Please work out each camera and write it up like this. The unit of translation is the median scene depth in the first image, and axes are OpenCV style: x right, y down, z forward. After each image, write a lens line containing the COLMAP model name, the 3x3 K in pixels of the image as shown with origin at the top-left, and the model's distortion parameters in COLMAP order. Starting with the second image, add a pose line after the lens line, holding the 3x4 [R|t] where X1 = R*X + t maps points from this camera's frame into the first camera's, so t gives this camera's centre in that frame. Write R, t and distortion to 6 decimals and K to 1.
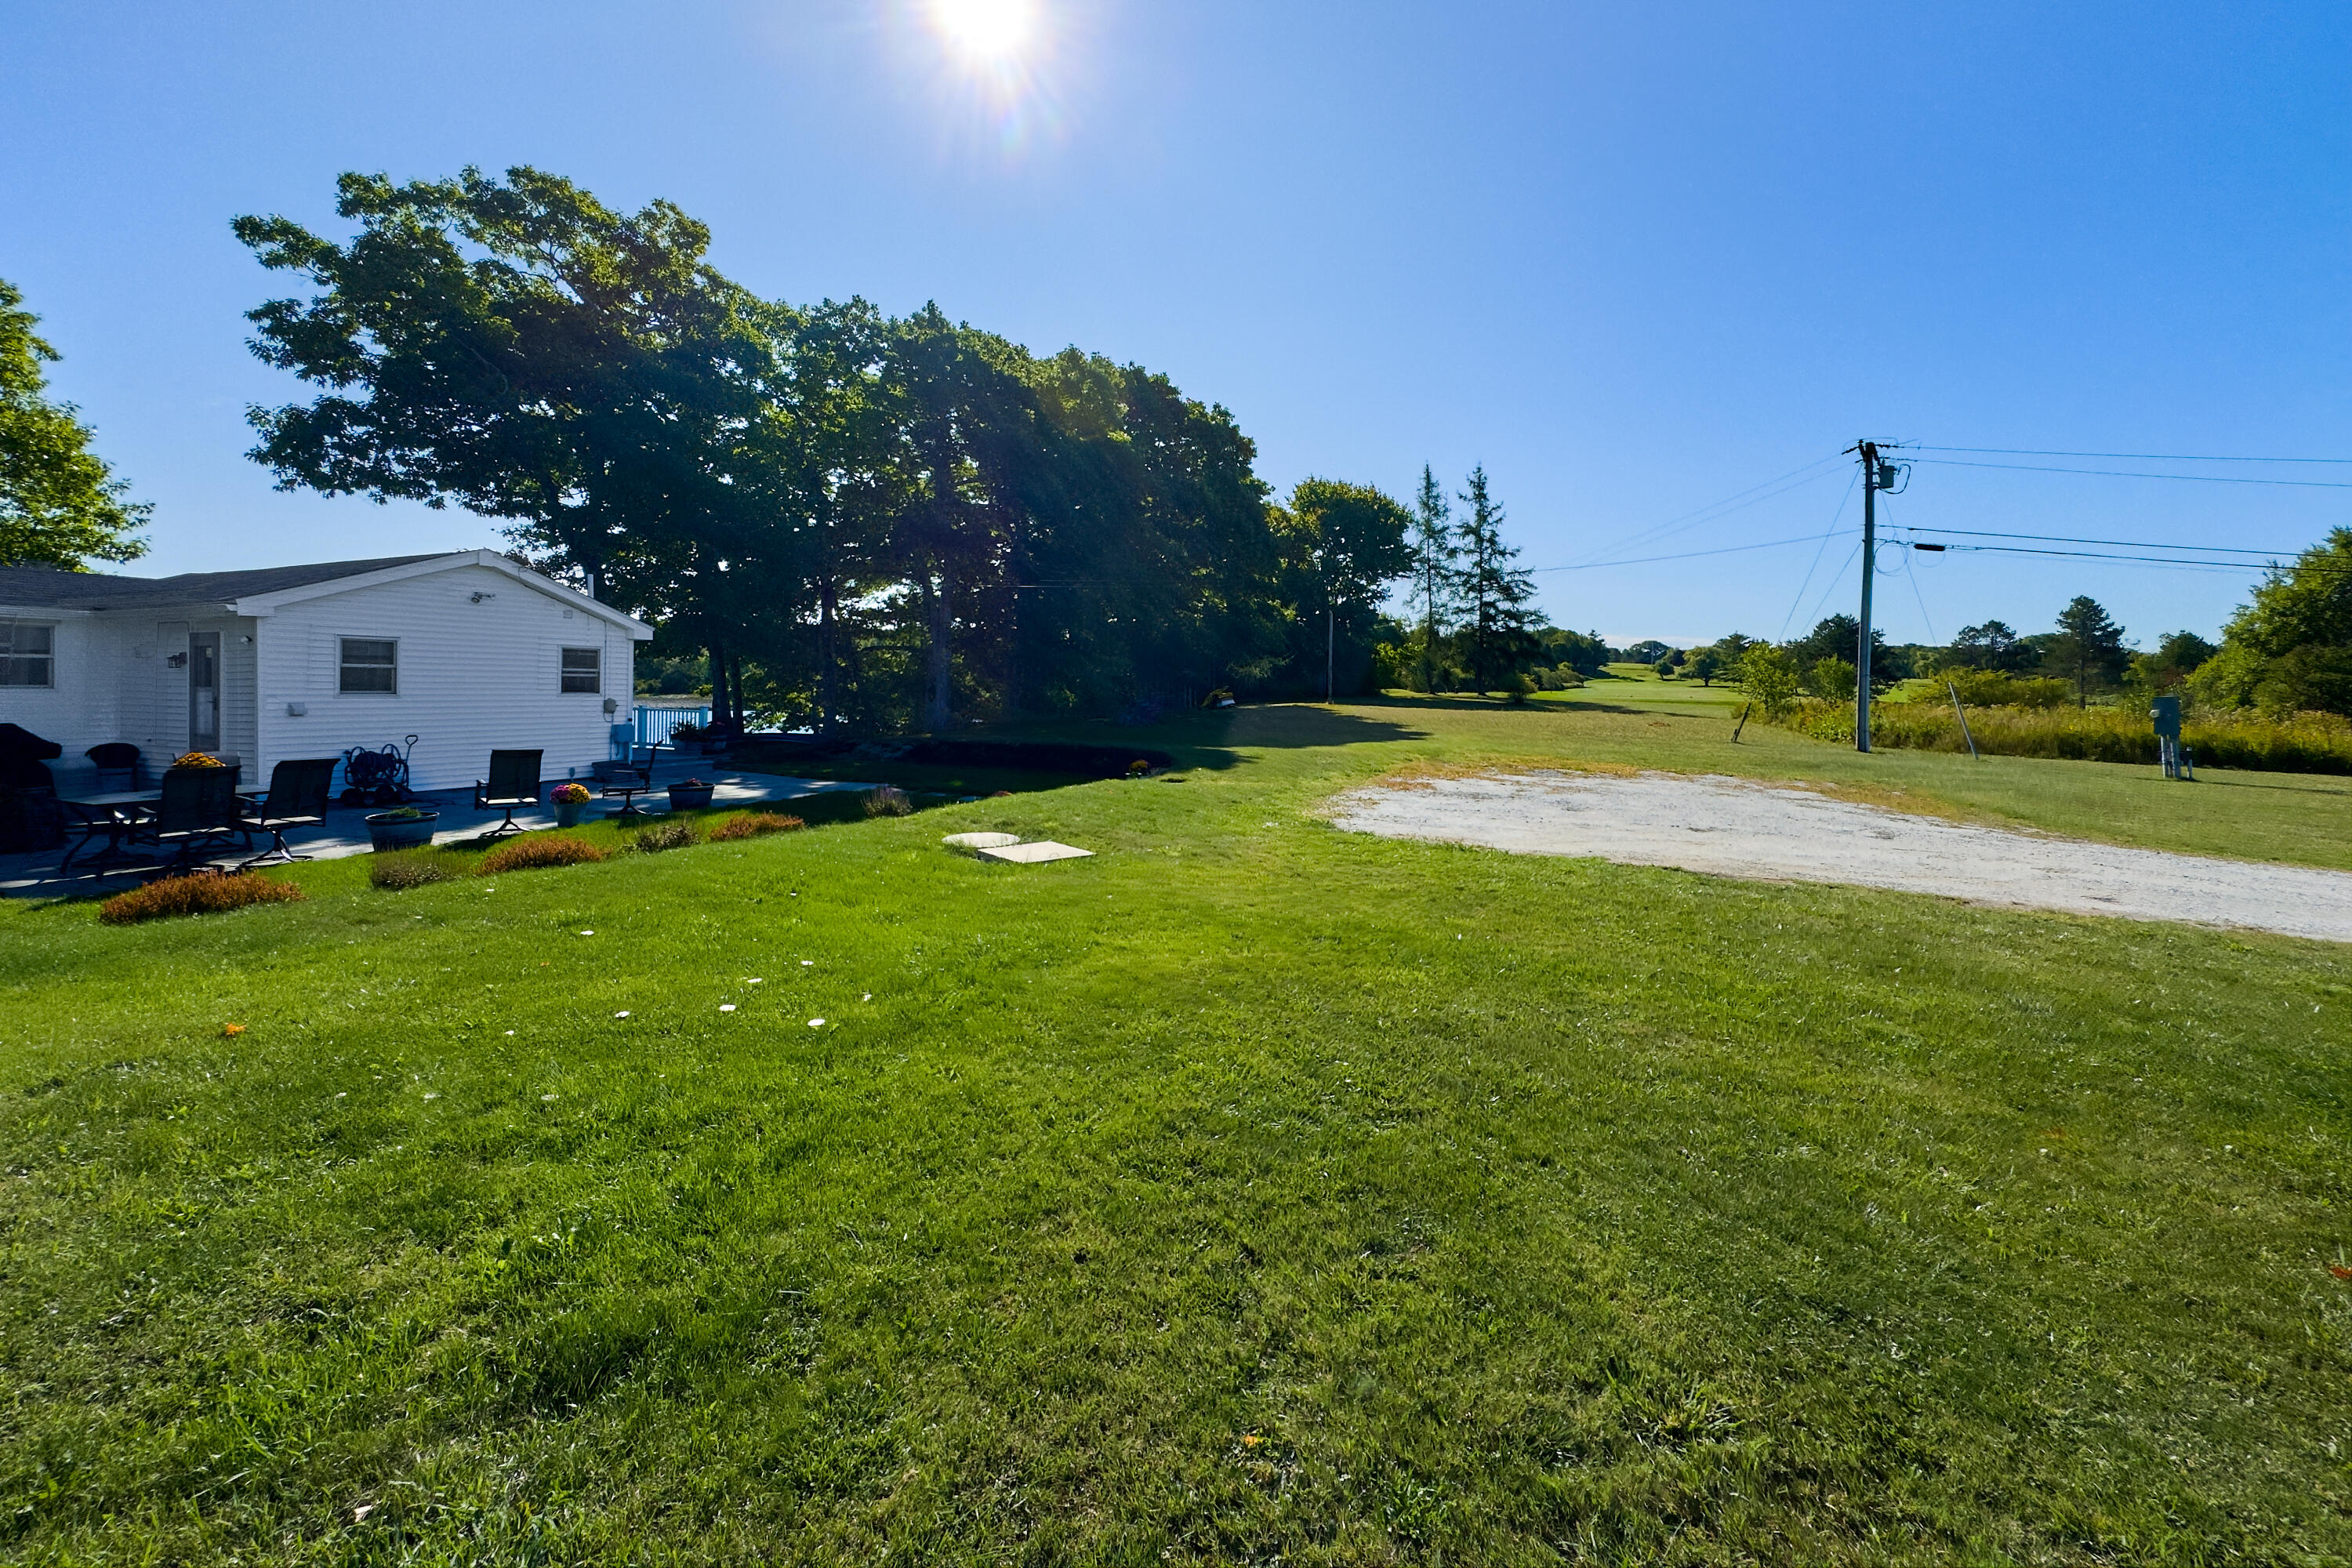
lens RADIAL K [[929.5, 0, 1184.7], [0, 929.5, 703.2], [0, 0, 1]] dist [-0.010089, -0.000027]
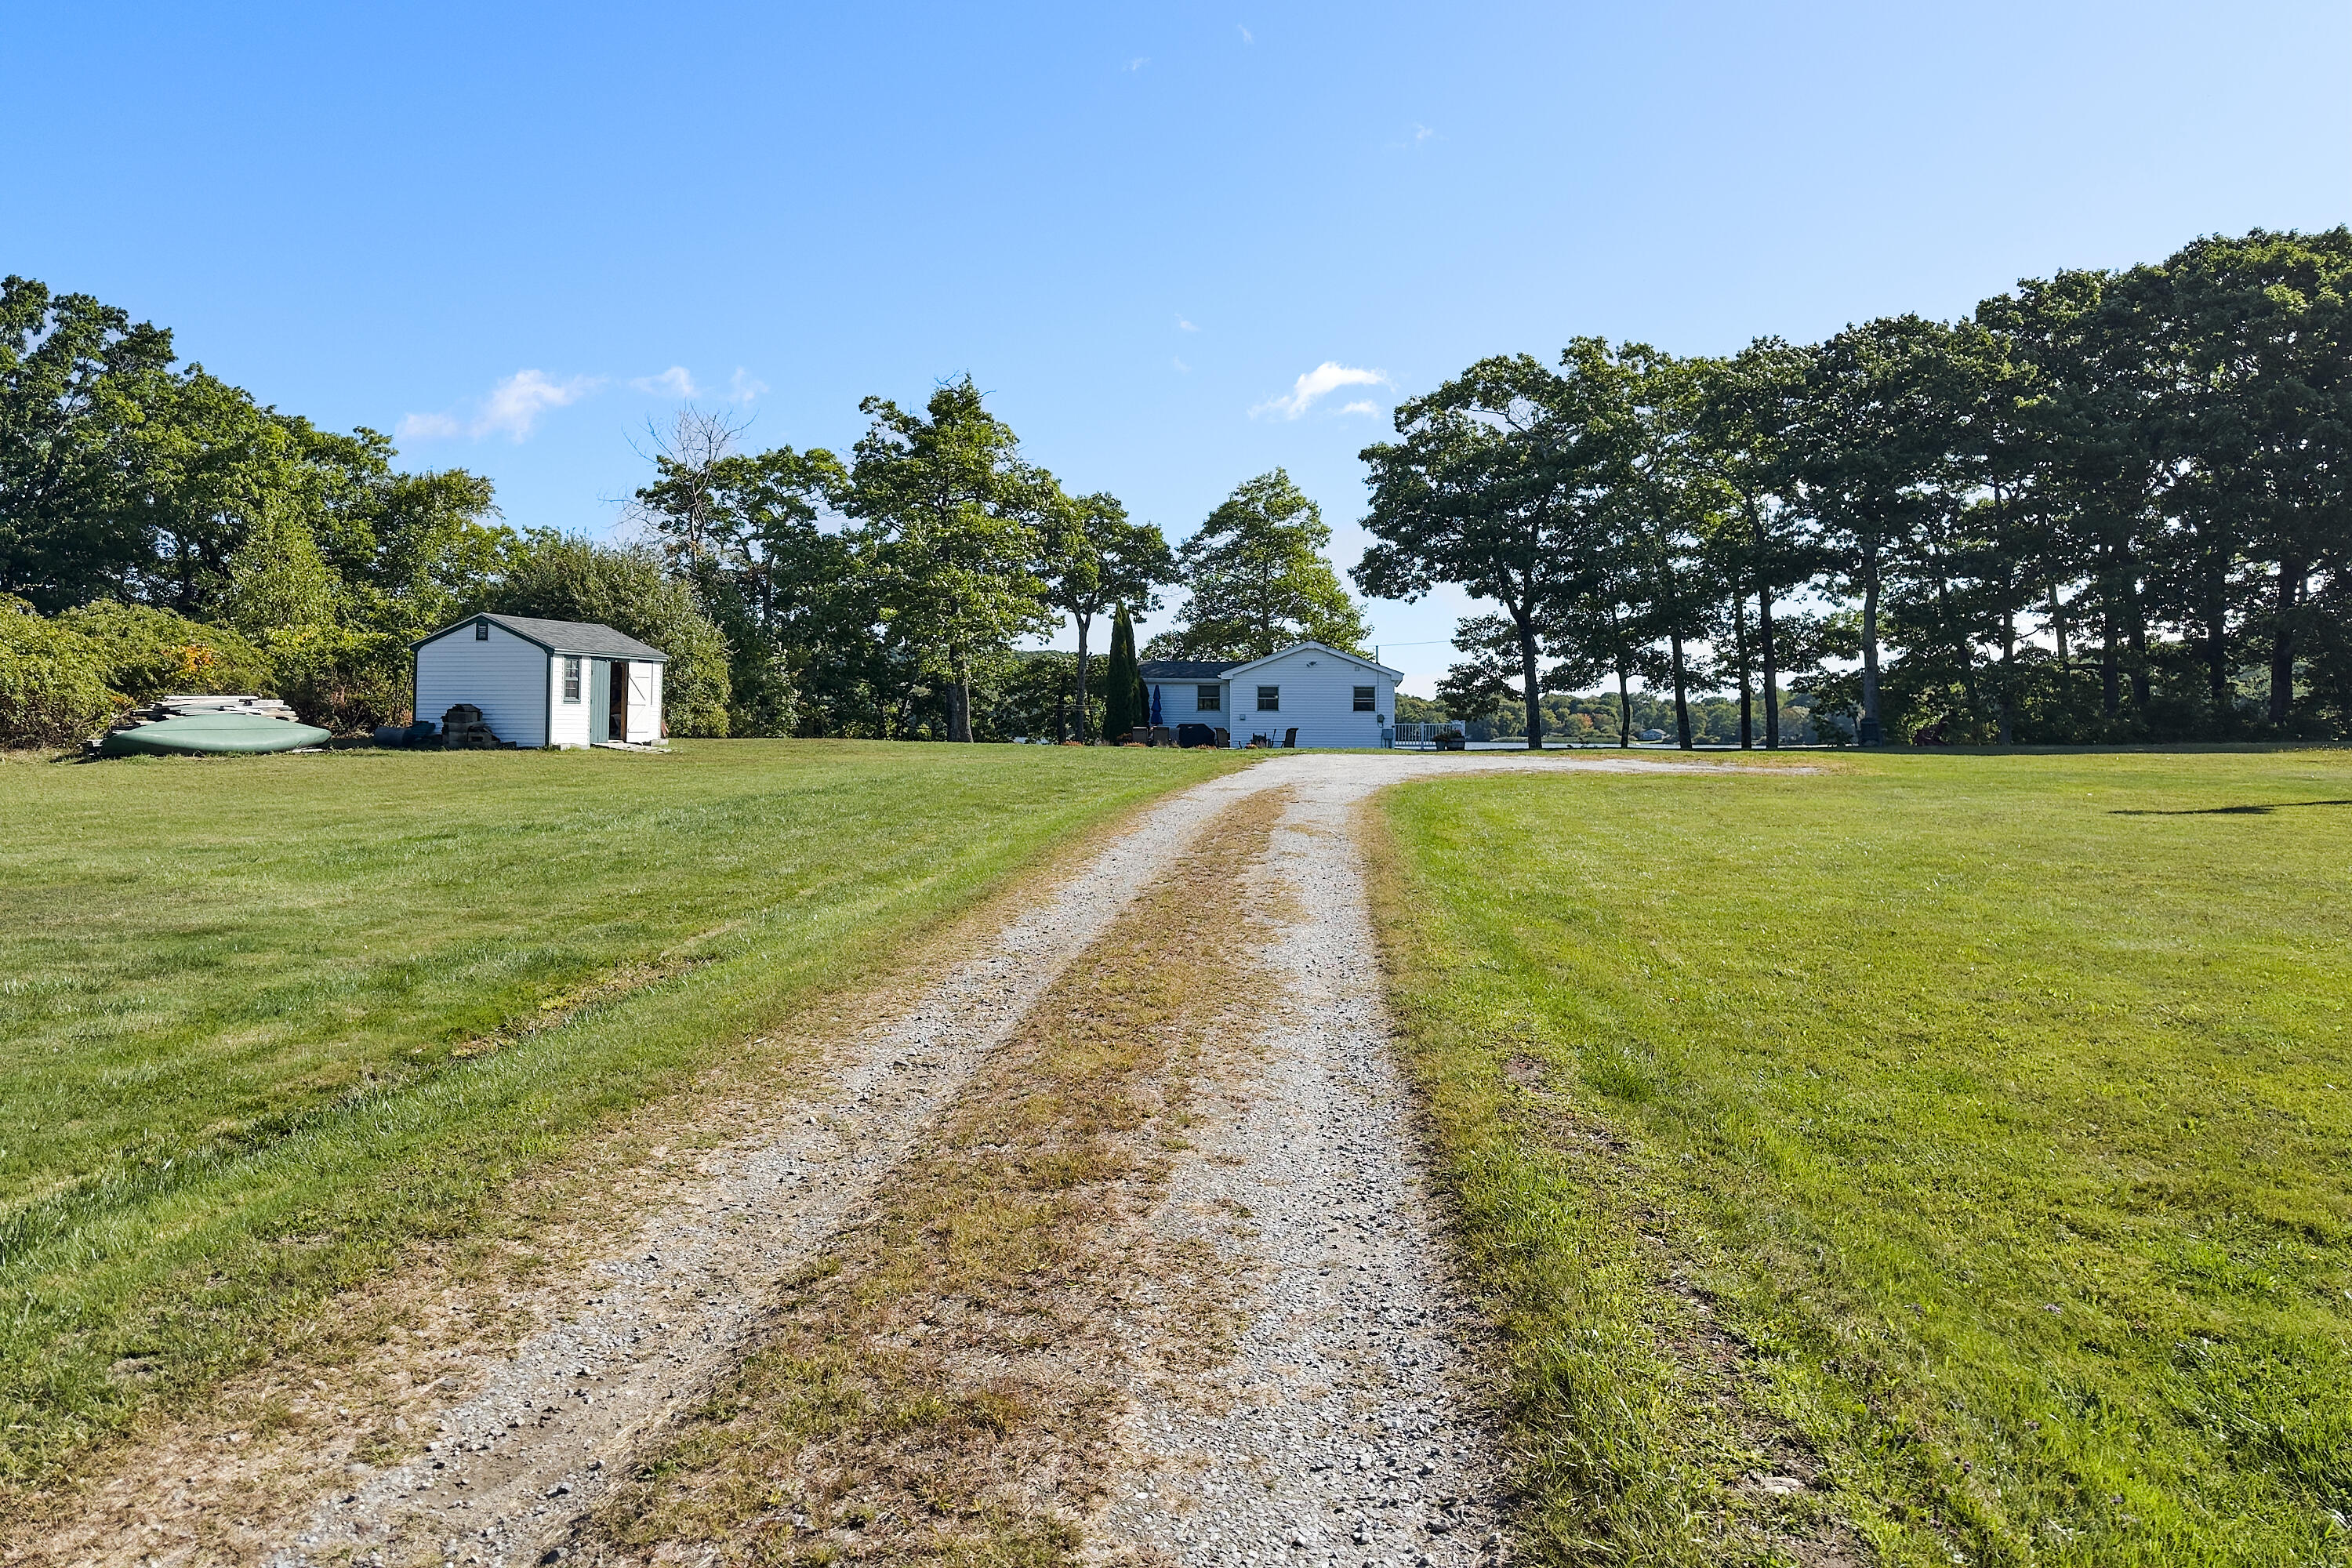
lens RADIAL K [[1620.9, 0, 1178.7], [0, 1620.9, 749.2], [0, 0, 1]] dist [0.100503, -0.128584]
pose [[0.272592, 0.005202, -0.962116, 1.840990], [-0.016326, 0.999866, 0.000780, 0.053692], [0.961991, 0.015494, 0.272641, -0.181937]]
